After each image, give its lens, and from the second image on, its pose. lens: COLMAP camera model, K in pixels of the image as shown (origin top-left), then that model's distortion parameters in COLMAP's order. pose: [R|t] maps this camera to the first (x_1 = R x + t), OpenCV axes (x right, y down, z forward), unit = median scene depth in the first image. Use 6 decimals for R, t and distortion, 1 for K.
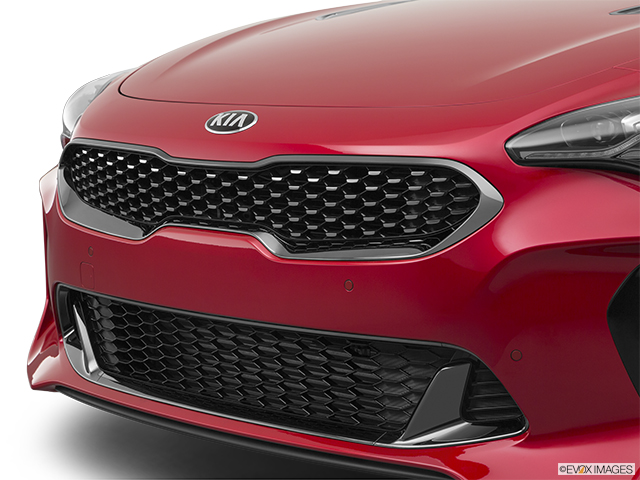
lens RADIAL K [[1709.0, 0, 320.0], [0, 1709.0, 240.0], [0, 0, 1]] dist [-0.063802, -0.395252]
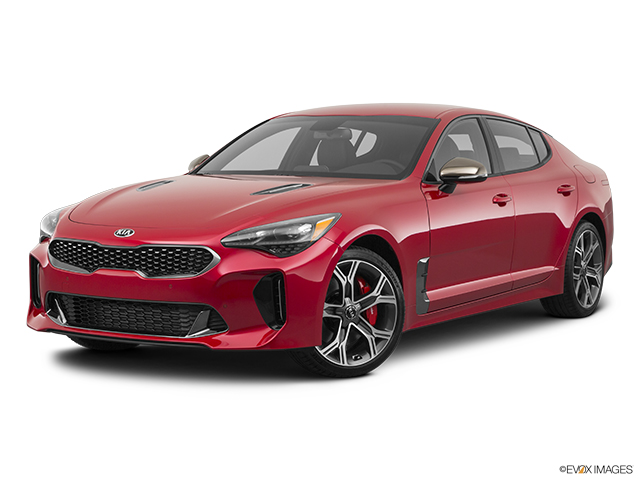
lens RADIAL K [[1236.0, 0, 320.0], [0, 1236.0, 240.0], [0, 0, 1]] dist [-0.010038, 0.070576]
pose [[0.967830, -0.006973, 0.251508, -0.279312], [0.017295, 0.999095, -0.038853, 0.033919], [-0.251010, 0.041953, 0.967075, -1.226179]]
